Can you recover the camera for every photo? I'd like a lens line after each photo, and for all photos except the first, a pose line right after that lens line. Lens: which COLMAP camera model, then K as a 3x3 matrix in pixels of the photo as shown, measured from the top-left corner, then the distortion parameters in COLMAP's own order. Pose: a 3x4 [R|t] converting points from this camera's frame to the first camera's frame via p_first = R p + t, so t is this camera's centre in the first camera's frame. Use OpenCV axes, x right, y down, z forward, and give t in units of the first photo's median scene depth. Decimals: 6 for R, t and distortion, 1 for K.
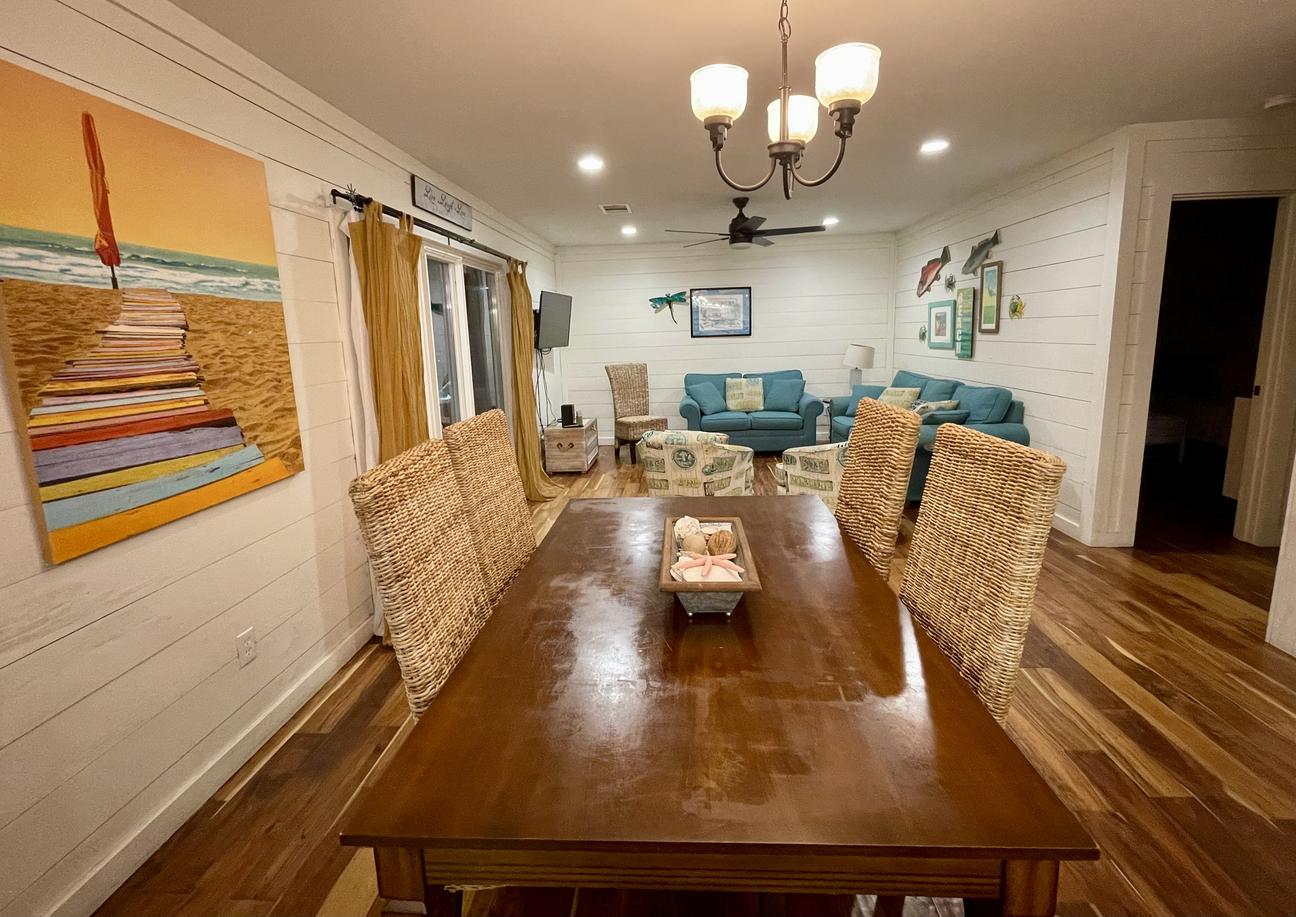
lens RADIAL K [[572.6, 0, 647.9], [0, 572.6, 422.0], [0, 0, 1]] dist [0.000087, -0.000212]
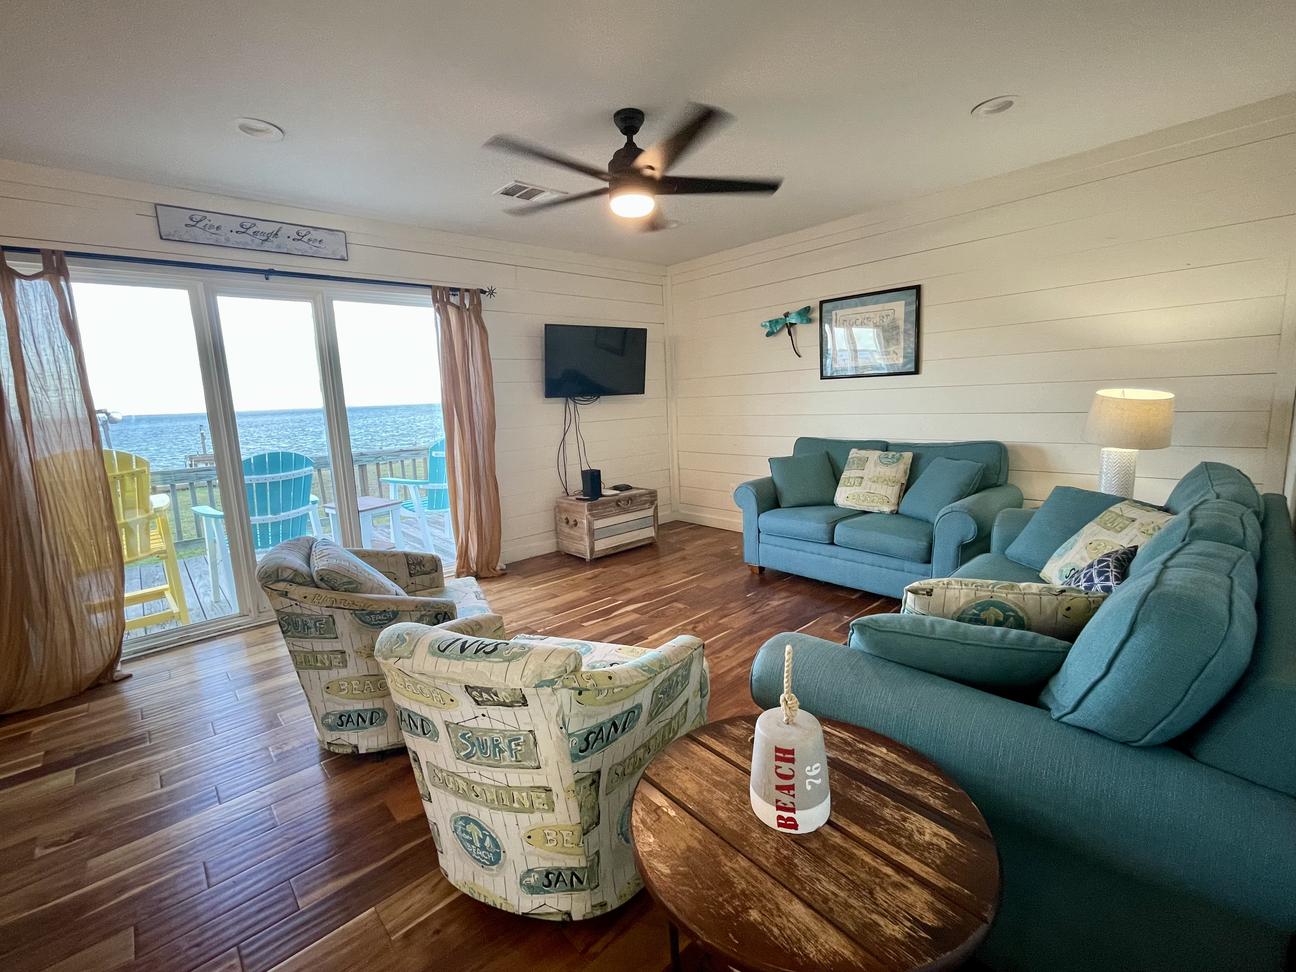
lens RADIAL K [[561.9, 0, 648.6], [0, 561.9, 479.6], [0, 0, 1]] dist [-0.001916, -0.000079]
pose [[0.726368, 0.105765, -0.679119, 0.444743], [-0.089475, 0.994232, 0.059140, -0.070543], [0.681457, 0.017807, 0.731642, 0.513489]]
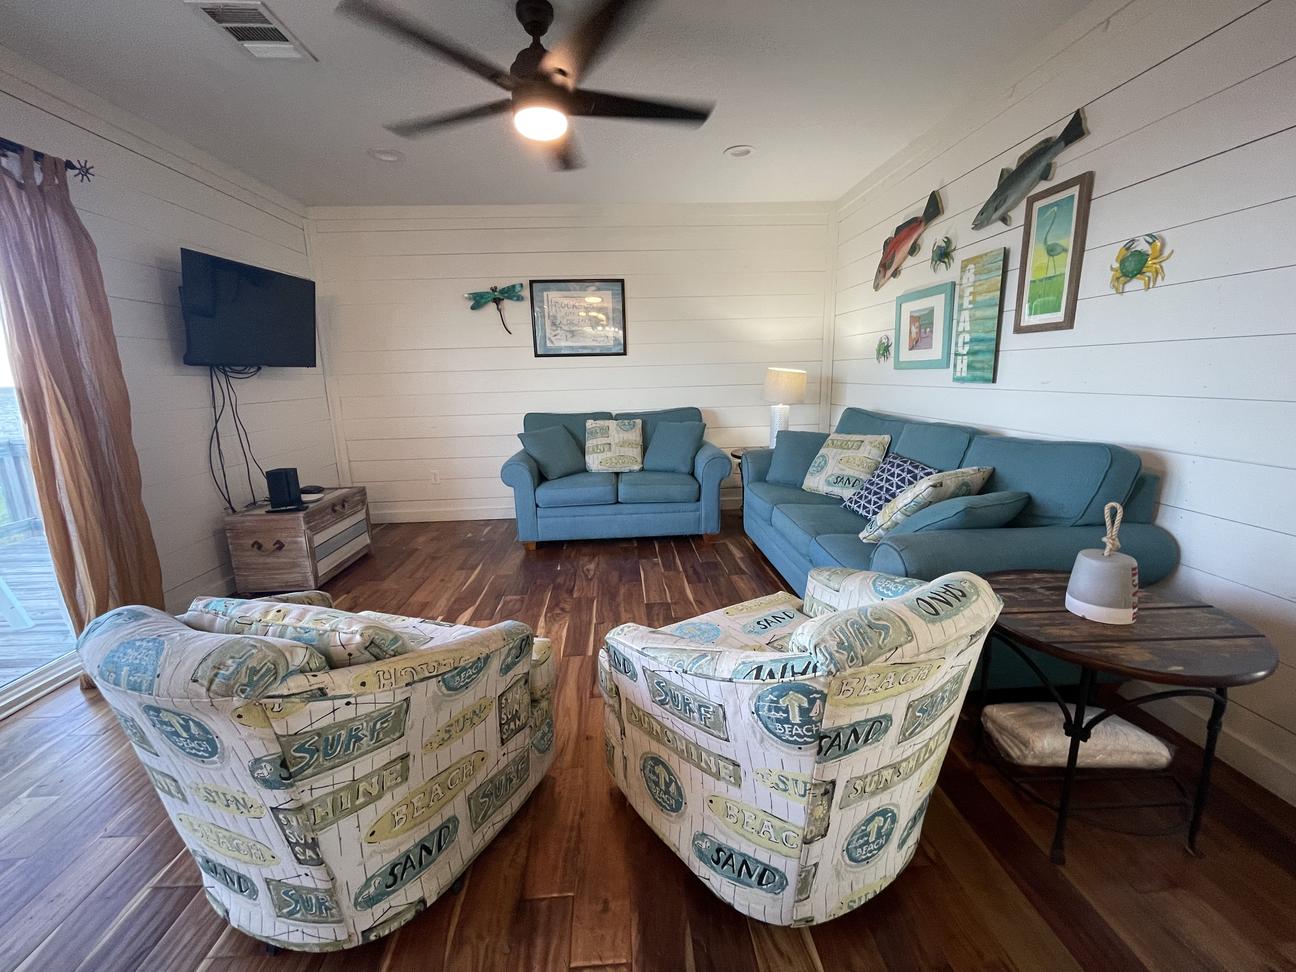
lens RADIAL K [[528.5, 0, 647.6], [0, 528.5, 479.7], [0, 0, 1]] dist [0.000337, -0.000311]
pose [[0.991974, -0.015609, 0.125473, 0.151548], [0.010341, 0.999042, 0.042531, -0.039169], [-0.126016, -0.040892, 0.991185, 0.461146]]
